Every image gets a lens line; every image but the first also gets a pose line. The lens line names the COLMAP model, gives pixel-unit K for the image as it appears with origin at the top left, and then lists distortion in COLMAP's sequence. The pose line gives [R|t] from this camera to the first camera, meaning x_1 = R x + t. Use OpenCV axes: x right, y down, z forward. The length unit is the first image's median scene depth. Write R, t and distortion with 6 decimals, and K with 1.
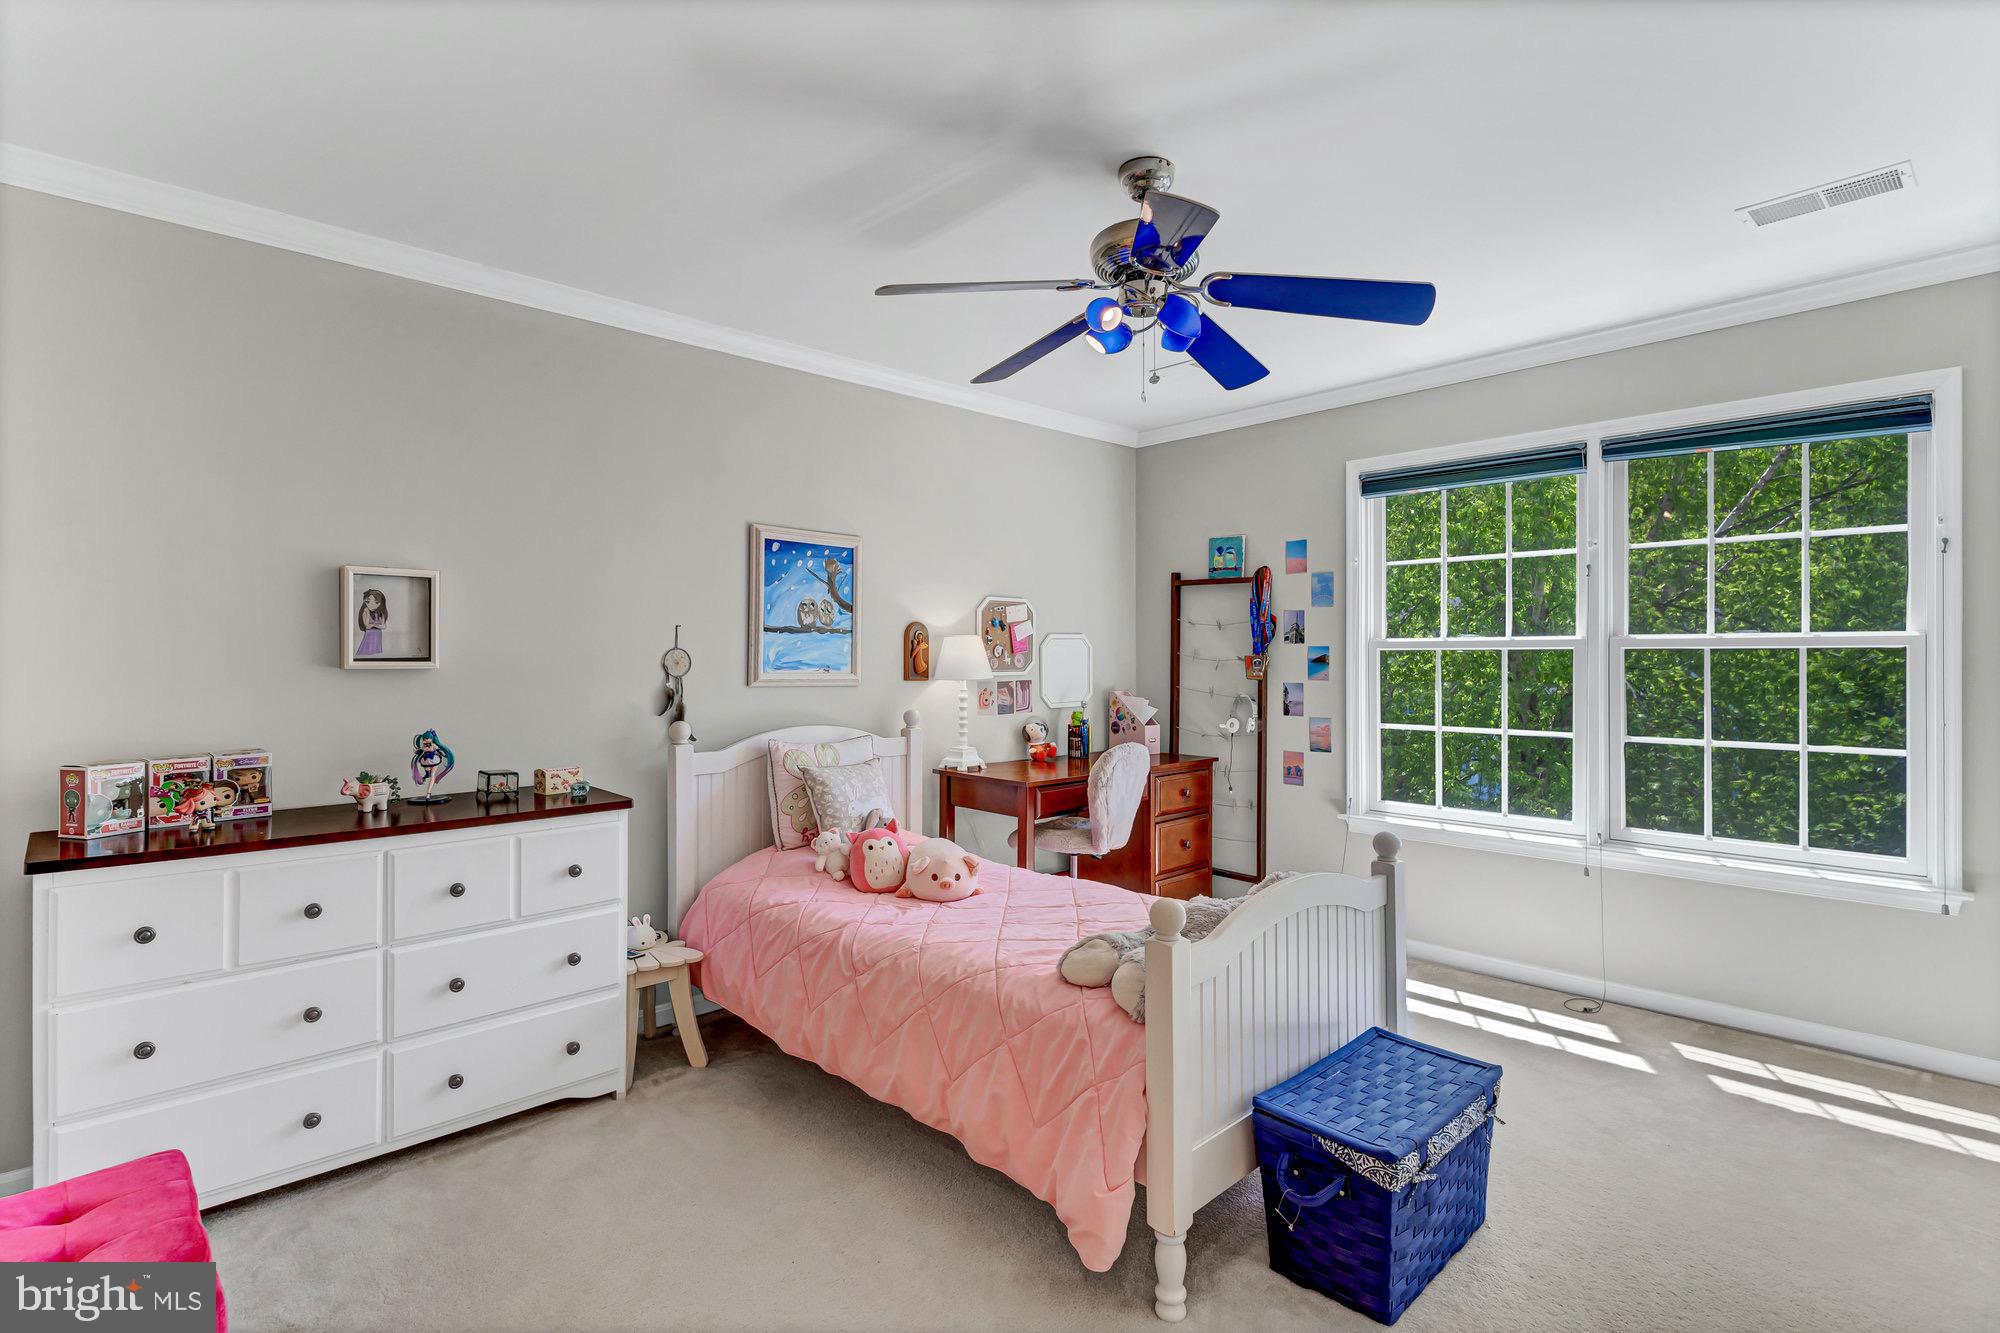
lens RADIAL K [[963.5, 0, 1001.8], [0, 963.5, 665.5], [0, 0, 1]] dist [0.000136, 0.001348]
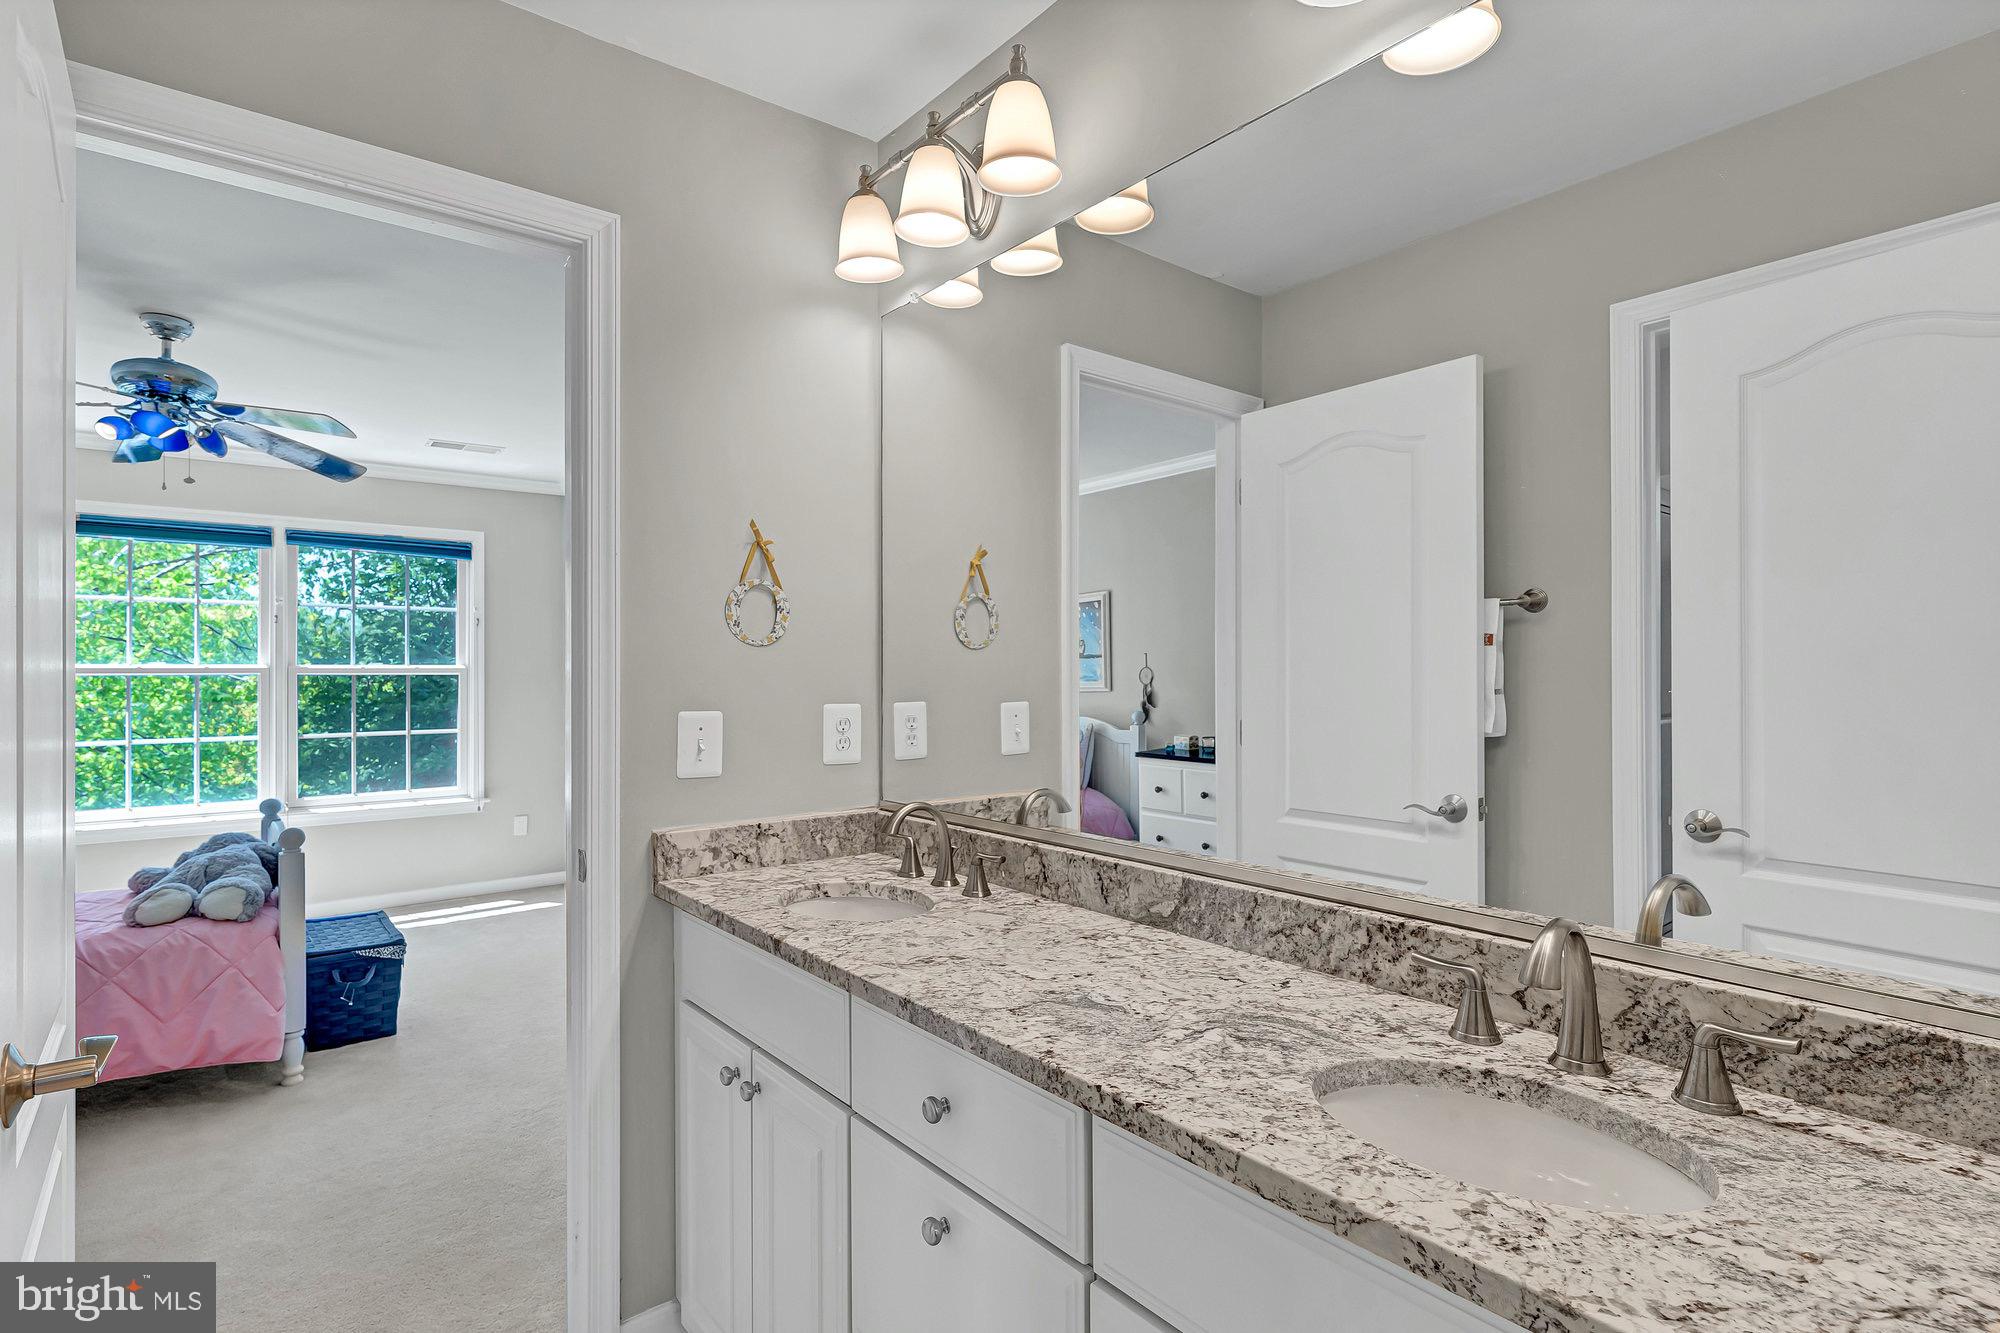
lens RADIAL K [[963.5, 0, 999.7], [0, 963.5, 673.1], [0, 0, 1]] dist [0.000136, 0.001348]
pose [[0.086556, 0.001241, 0.996246, -0.858520], [0.018449, 0.999826, -0.002848, 0.005335], [-0.996076, 0.018626, 0.086518, -0.216783]]
